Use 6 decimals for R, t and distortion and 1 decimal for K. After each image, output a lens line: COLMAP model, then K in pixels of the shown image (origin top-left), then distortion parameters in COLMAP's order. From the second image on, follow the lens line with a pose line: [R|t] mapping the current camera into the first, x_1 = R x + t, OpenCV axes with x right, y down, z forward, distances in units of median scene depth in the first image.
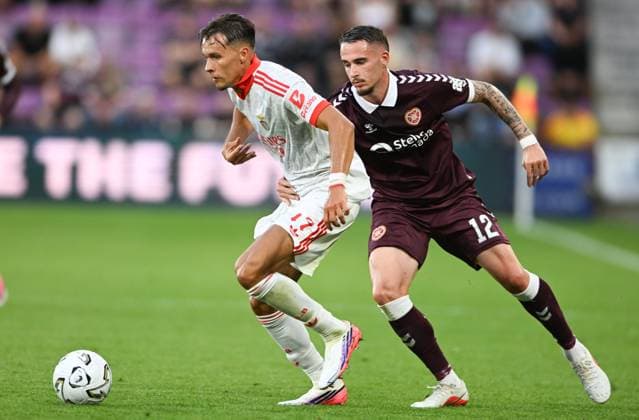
lens RADIAL K [[258.9, 0, 324.7], [0, 258.9, 209.4], [0, 0, 1]] dist [0.003764, 0.001051]
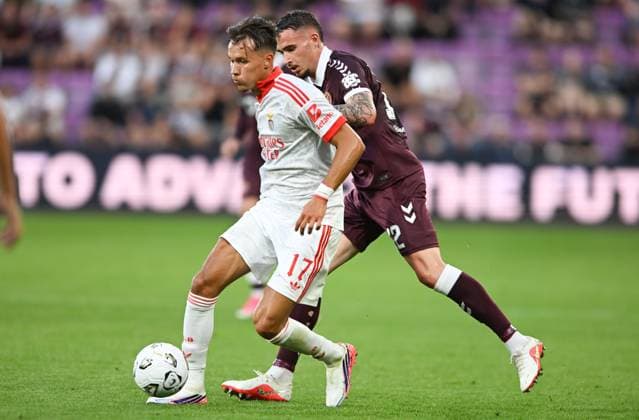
lens RADIAL K [[258.9, 0, 313.9], [0, 258.9, 213.0], [0, 0, 1]] dist [0.003764, 0.001051]
pose [[0.999895, -0.001571, 0.014432, -1.472279], [0.001542, 0.999997, 0.001992, -0.062854], [-0.014435, -0.001970, 0.999894, -0.083969]]
